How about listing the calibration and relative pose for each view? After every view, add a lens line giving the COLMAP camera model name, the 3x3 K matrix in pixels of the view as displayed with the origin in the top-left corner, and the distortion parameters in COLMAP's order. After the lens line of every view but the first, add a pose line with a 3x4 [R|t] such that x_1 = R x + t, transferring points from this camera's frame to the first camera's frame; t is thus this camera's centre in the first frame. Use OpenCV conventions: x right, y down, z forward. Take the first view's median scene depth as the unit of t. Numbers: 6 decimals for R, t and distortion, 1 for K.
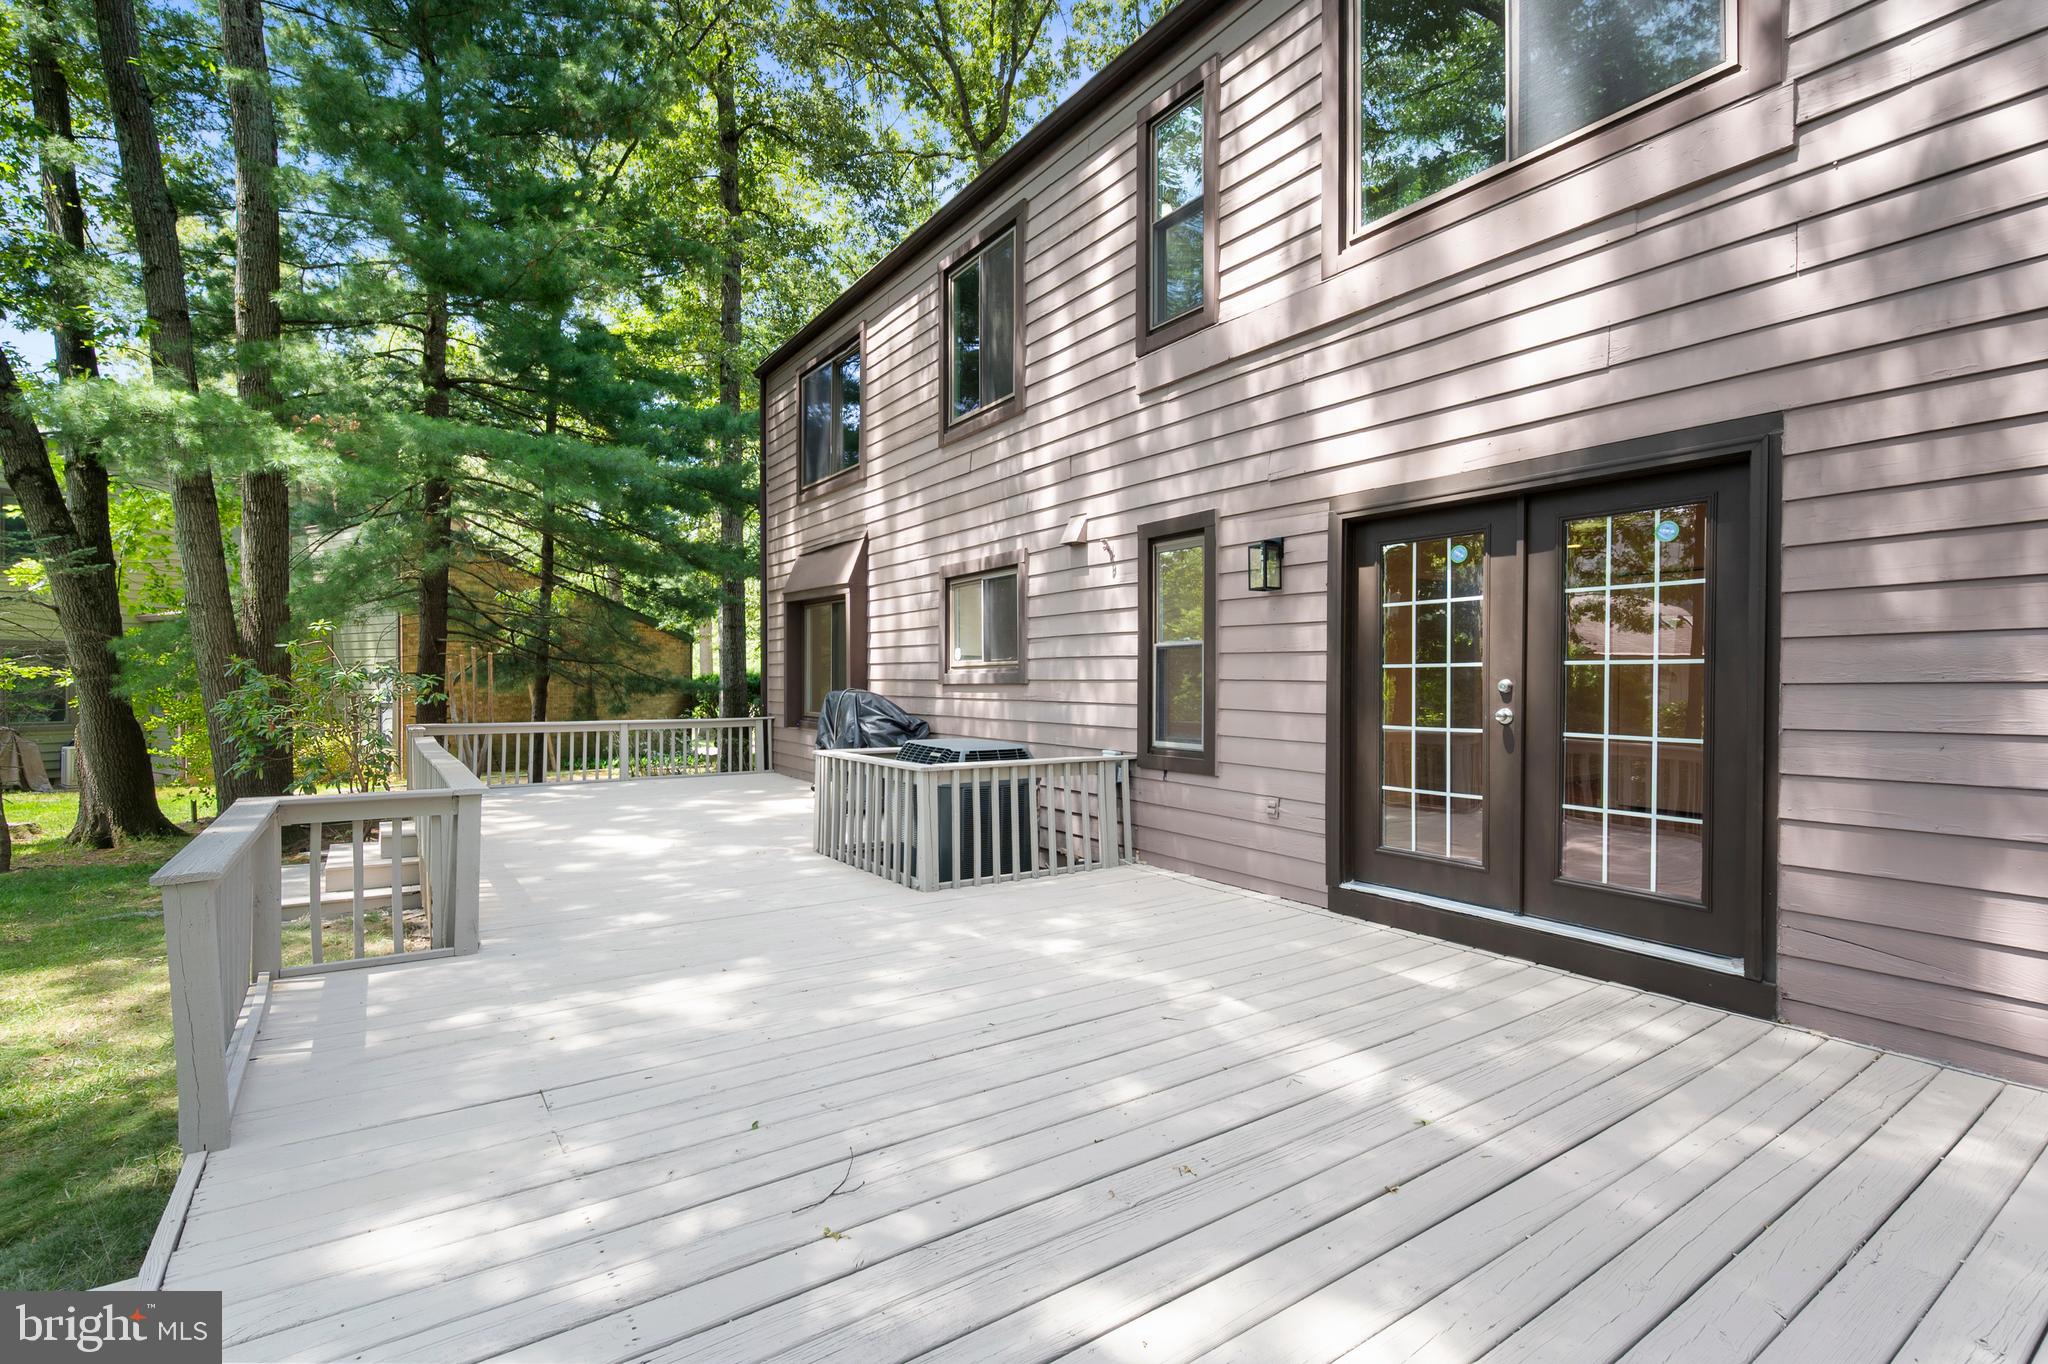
lens RADIAL K [[941.7, 0, 1020.7], [0, 941.7, 676.4], [0, 0, 1]] dist [-0.002887, 0.000120]
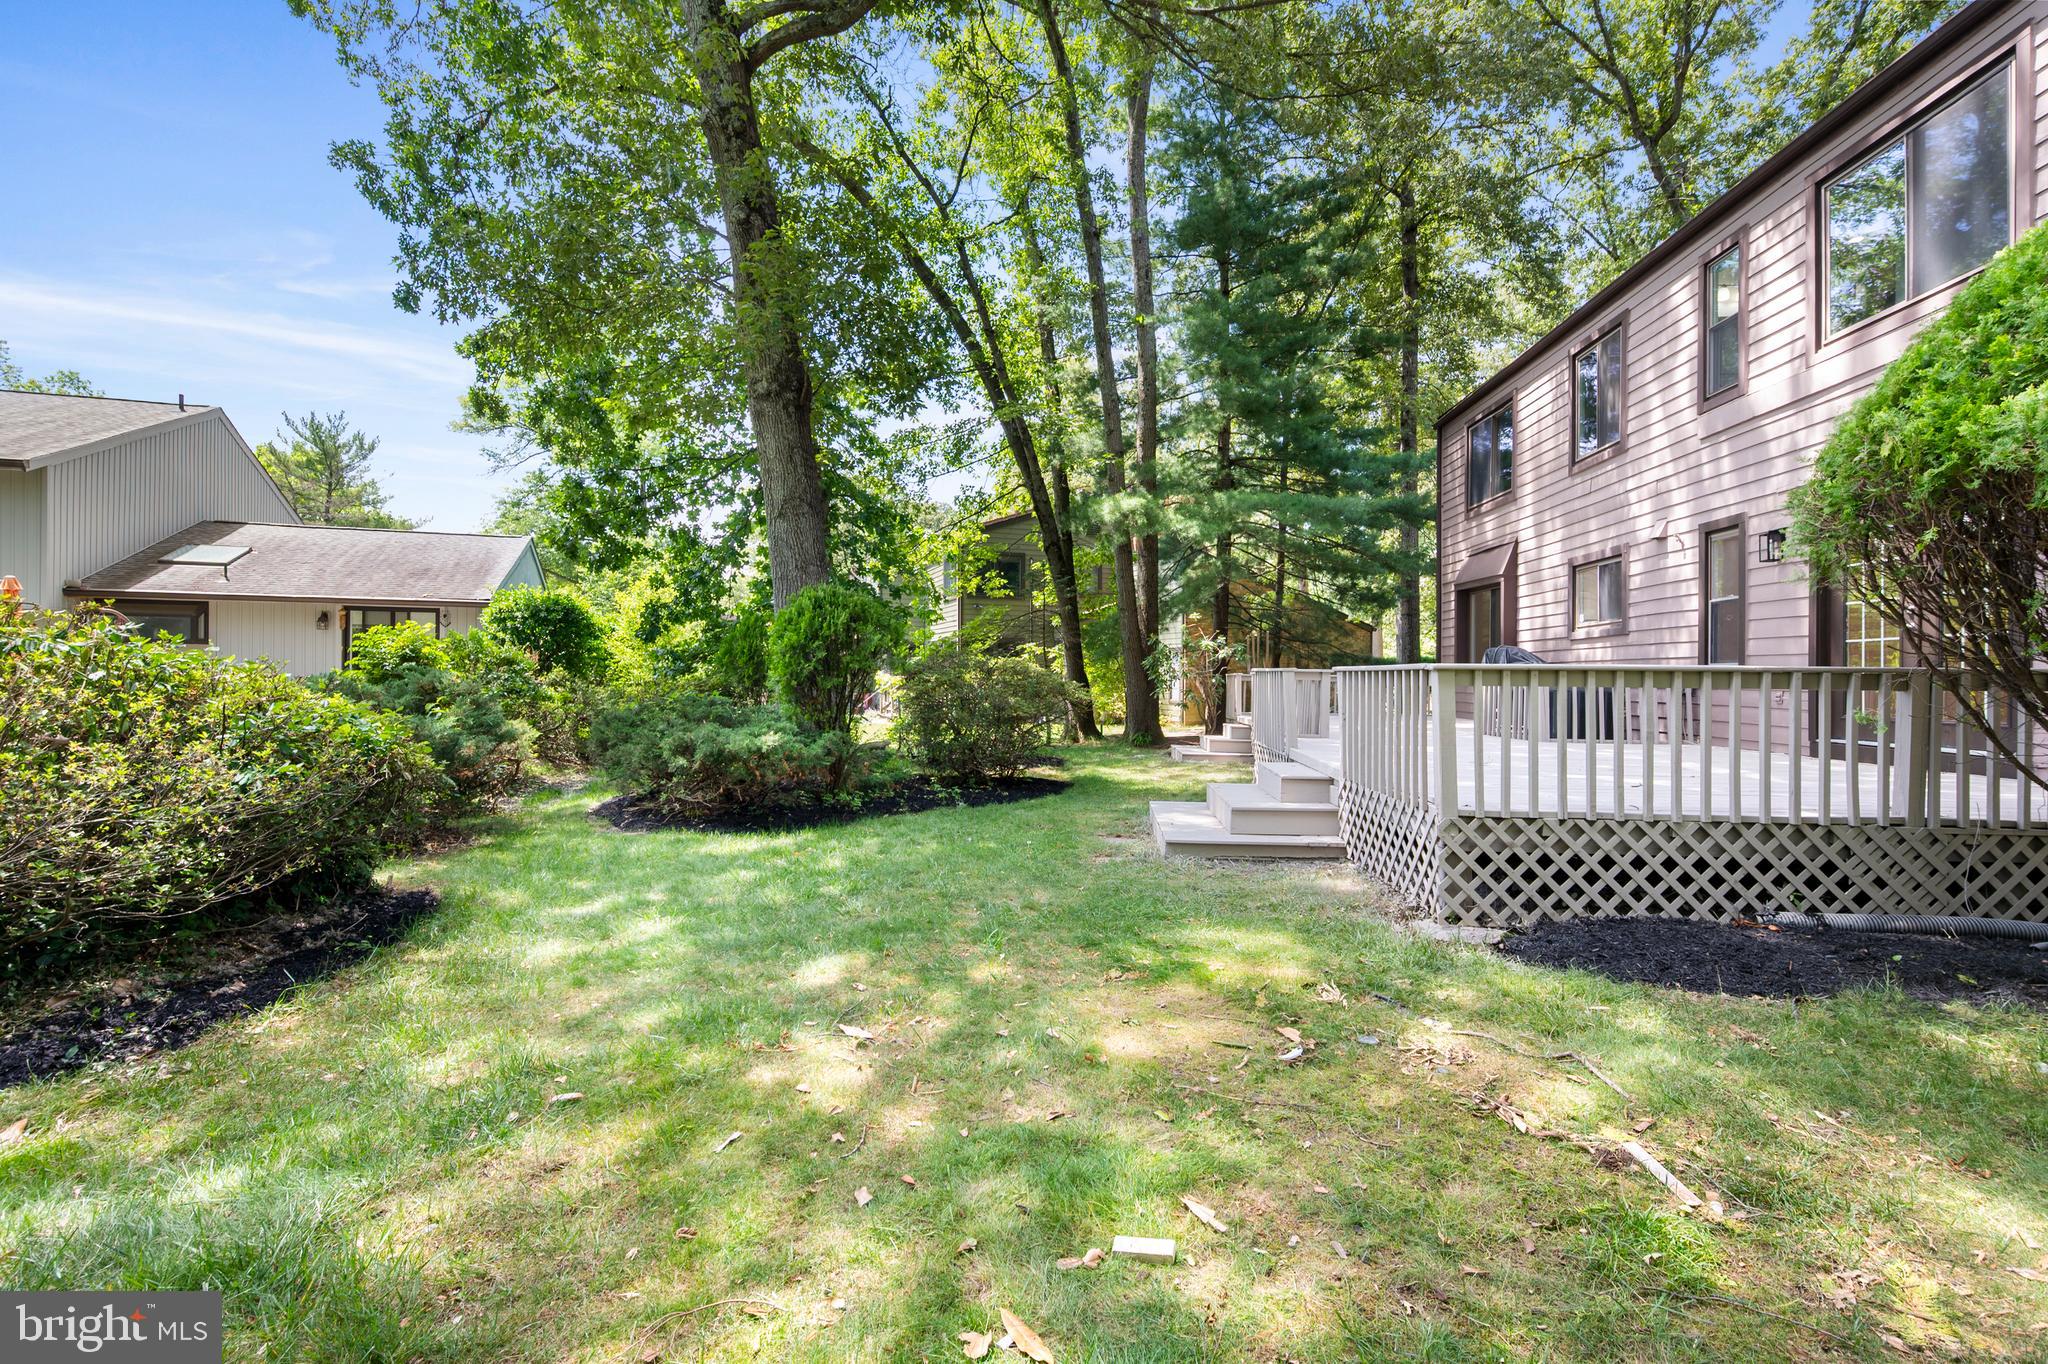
lens RADIAL K [[941.7, 0, 1020.7], [0, 941.7, 676.4], [0, 0, 1]] dist [-0.002887, 0.000120]
pose [[0.778370, 0.004322, -0.627791, 0.233197], [-0.006332, 0.999979, -0.000966, 0.099438], [0.627774, 0.004727, 0.778382, -0.914551]]
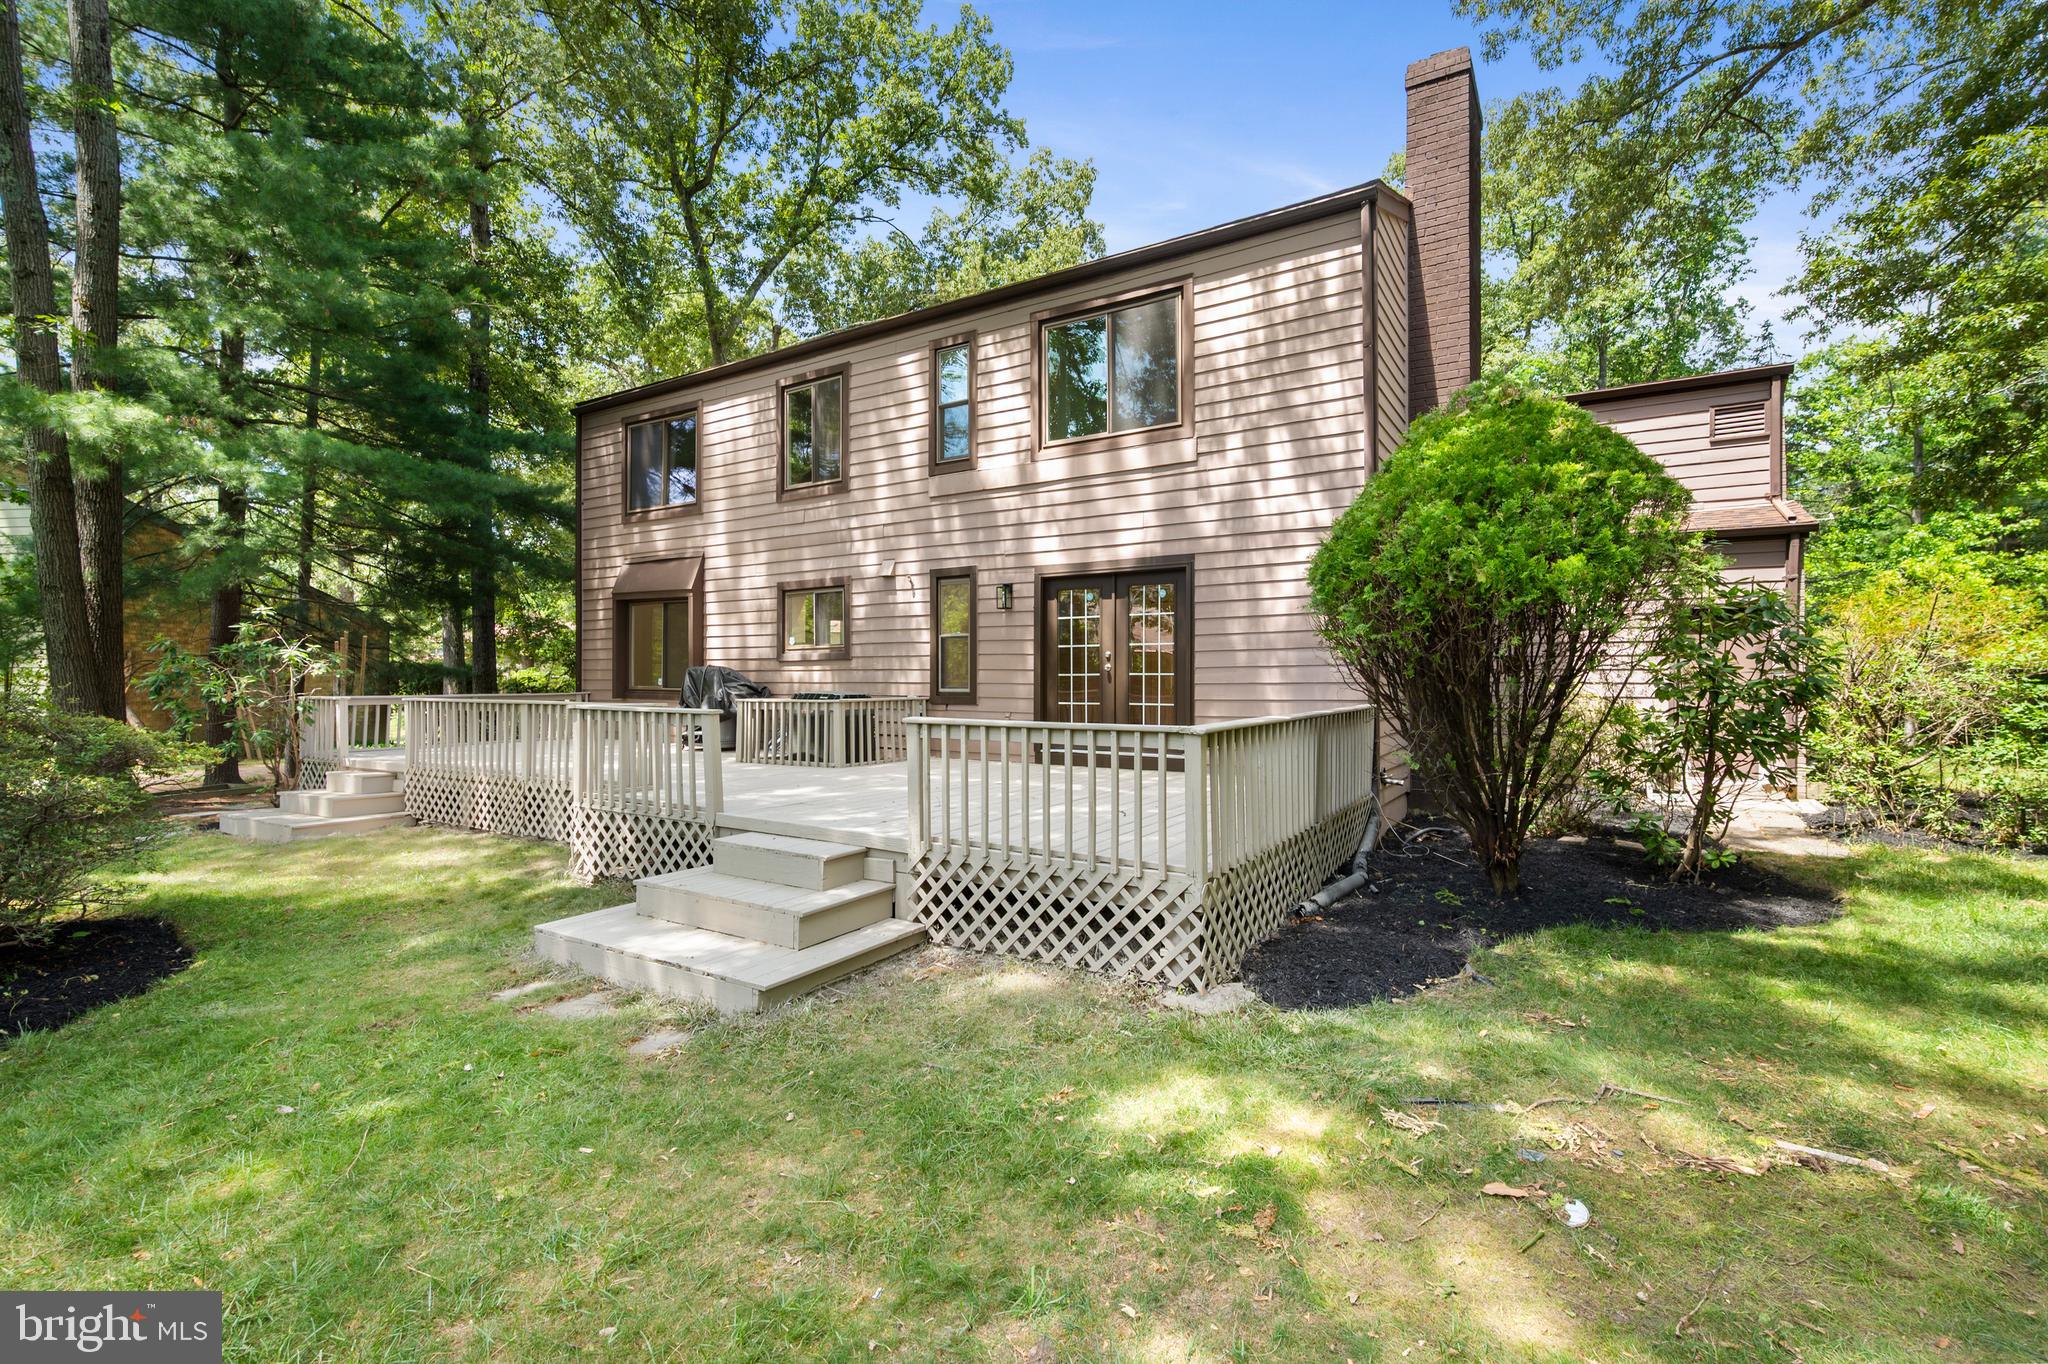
lens RADIAL K [[908.3, 0, 1101.7], [0, 908.3, 676.0], [0, 0, 1]] dist [-0.002312, -0.000085]
pose [[0.903854, 0.002613, 0.427833, -0.329610], [-0.001413, 0.999994, -0.003121, 0.049697], [-0.427839, 0.002216, 0.903852, -0.730331]]
